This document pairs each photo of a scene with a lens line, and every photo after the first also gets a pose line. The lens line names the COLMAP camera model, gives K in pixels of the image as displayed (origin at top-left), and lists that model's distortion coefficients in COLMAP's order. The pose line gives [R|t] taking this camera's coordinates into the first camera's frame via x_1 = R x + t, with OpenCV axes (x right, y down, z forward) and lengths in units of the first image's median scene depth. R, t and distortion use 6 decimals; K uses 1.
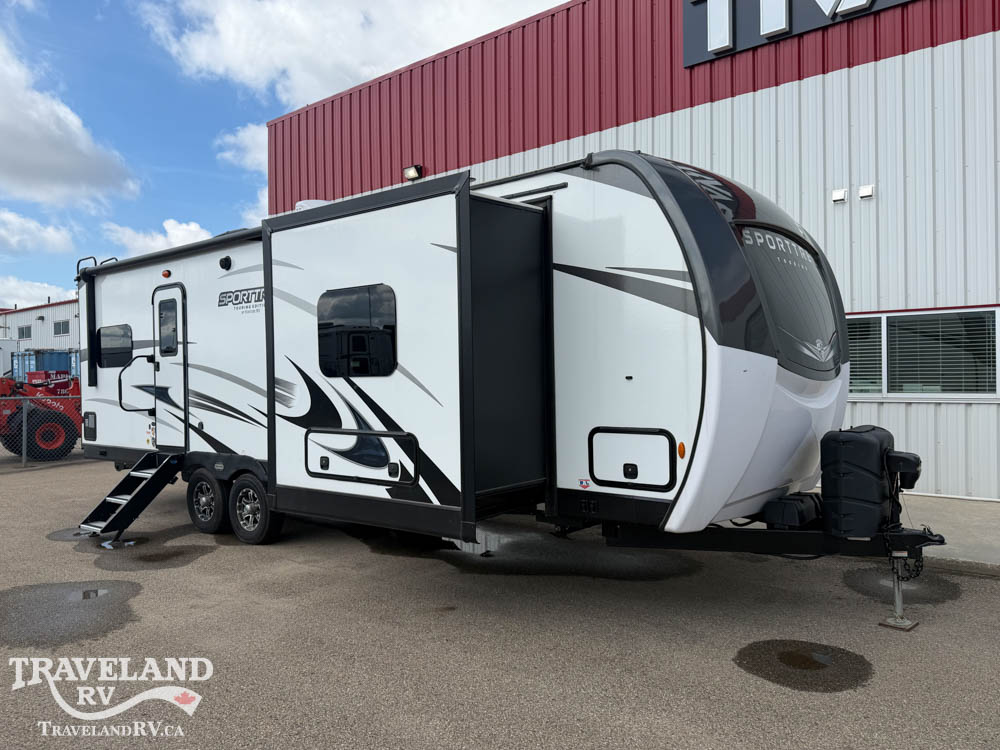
lens RADIAL K [[813.3, 0, 500.0], [0, 813.3, 375.0], [0, 0, 1]] dist [0.006641, -0.002648]
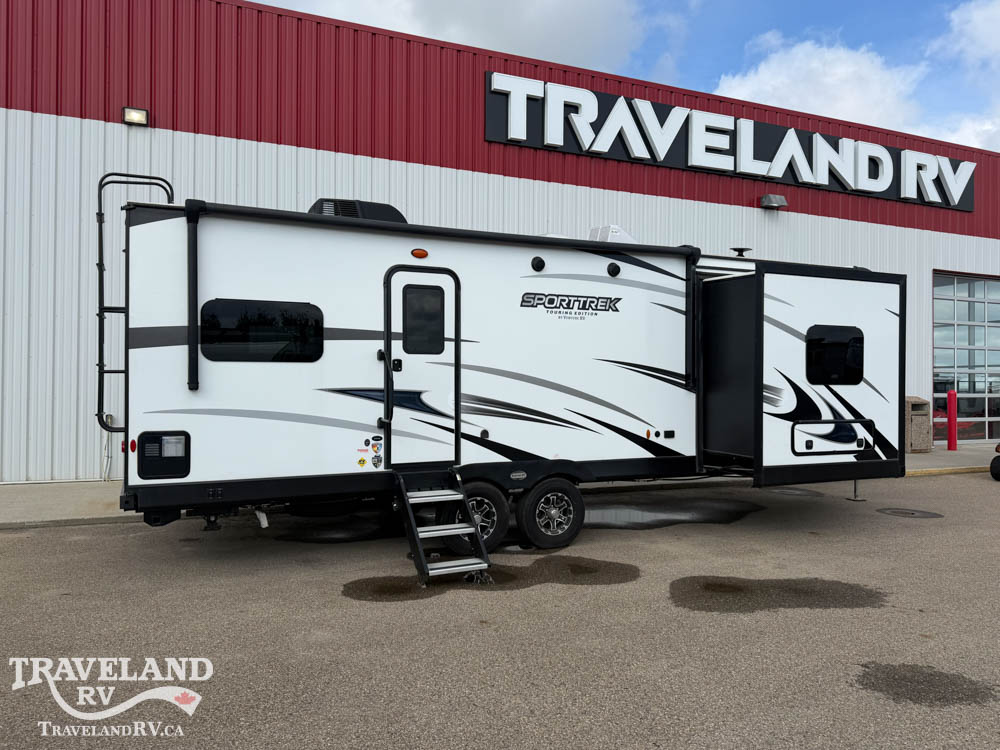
lens RADIAL K [[813.3, 0, 500.0], [0, 813.3, 375.0], [0, 0, 1]] dist [0.006641, -0.002648]
pose [[0.409501, 0.027245, 0.911903, -1.707988], [-0.012006, 0.999628, -0.024475, 0.026751], [-0.912231, -0.000926, 0.409676, 0.889271]]
